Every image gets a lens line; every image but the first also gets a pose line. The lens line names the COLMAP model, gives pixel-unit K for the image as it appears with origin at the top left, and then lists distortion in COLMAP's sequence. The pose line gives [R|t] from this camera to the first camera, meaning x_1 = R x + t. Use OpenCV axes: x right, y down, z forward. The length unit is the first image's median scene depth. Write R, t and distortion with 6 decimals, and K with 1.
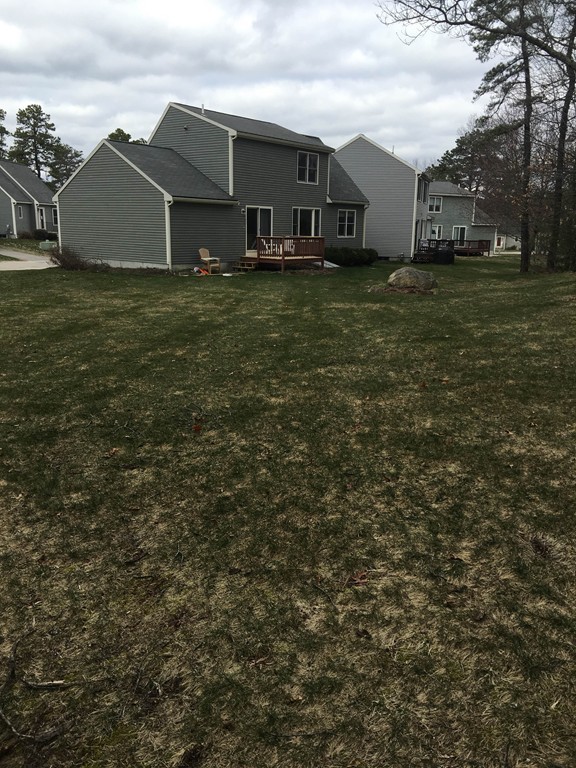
lens RADIAL K [[664.2, 0, 289.3], [0, 664.2, 385.2], [0, 0, 1]] dist [0.037939, -0.031781]
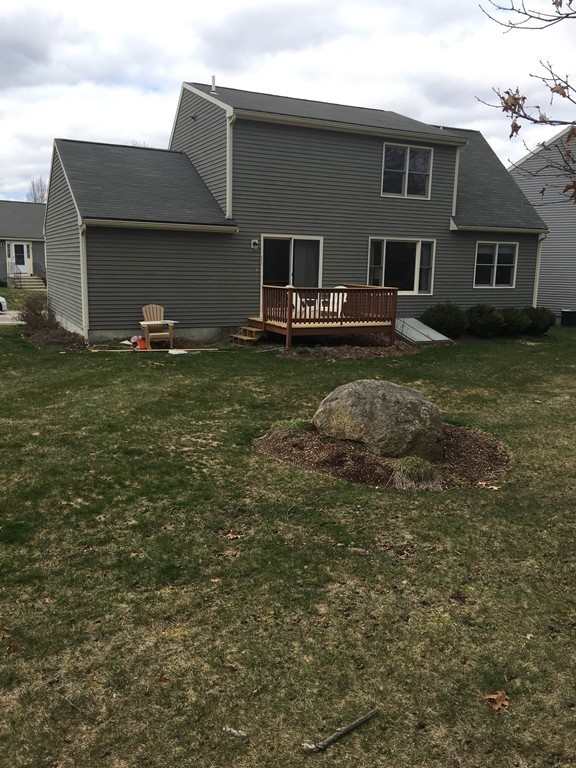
lens RADIAL K [[664.2, 0, 286.4], [0, 664.2, 384.4], [0, 0, 1]] dist [0.037939, -0.031781]
pose [[0.898419, 0.078606, -0.432047, 0.211483], [-0.106808, 0.993419, -0.041361, -0.109203], [0.425952, 0.083305, 0.900902, 0.463196]]
